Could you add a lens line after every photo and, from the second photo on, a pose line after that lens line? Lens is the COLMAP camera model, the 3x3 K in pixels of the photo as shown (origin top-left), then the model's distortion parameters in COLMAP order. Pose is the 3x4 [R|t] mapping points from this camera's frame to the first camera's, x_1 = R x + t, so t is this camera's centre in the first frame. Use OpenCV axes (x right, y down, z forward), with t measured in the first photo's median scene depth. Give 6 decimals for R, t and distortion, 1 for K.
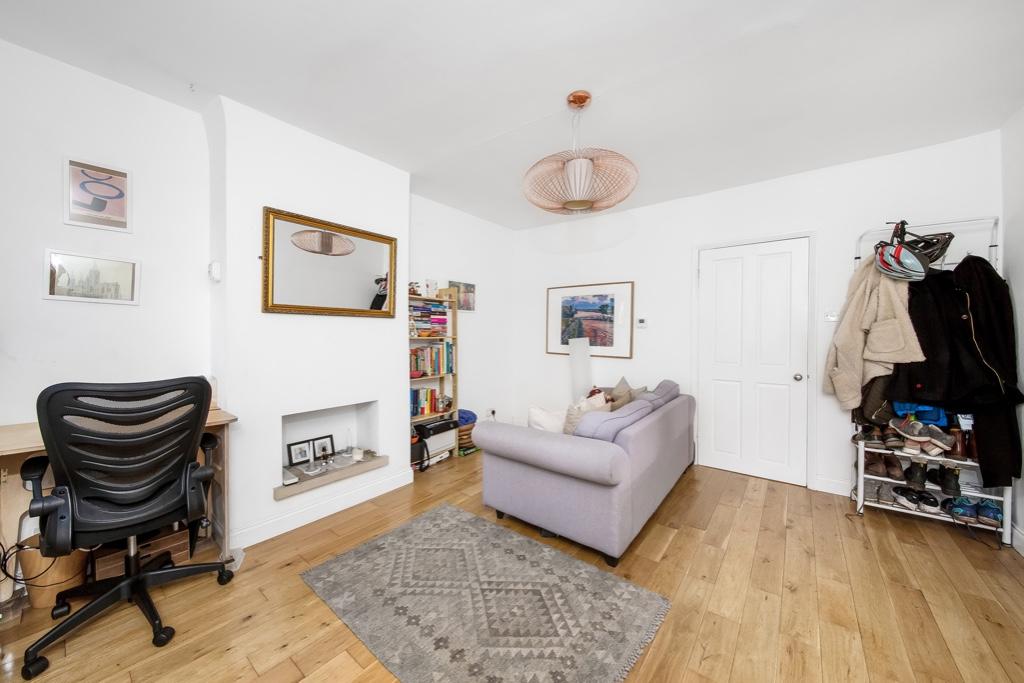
lens RADIAL K [[355.2, 0, 512.0], [0, 355.2, 341.5], [0, 0, 1]] dist [-0.001243, -0.000228]
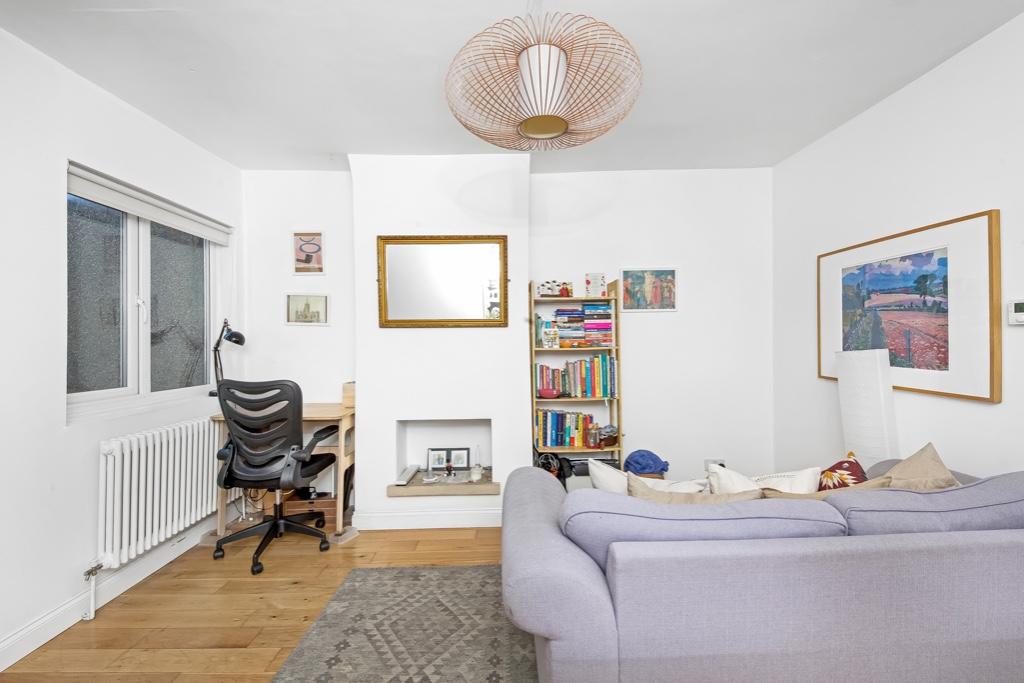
lens RADIAL K [[428.6, 0, 512.0], [0, 428.6, 341.5], [0, 0, 1]] dist [0.027321, -0.000412]
pose [[0.628126, -0.010308, -0.778044, 0.408275], [-0.005198, 0.999834, -0.017443, -0.009326], [0.778095, 0.015000, 0.627968, 0.291980]]
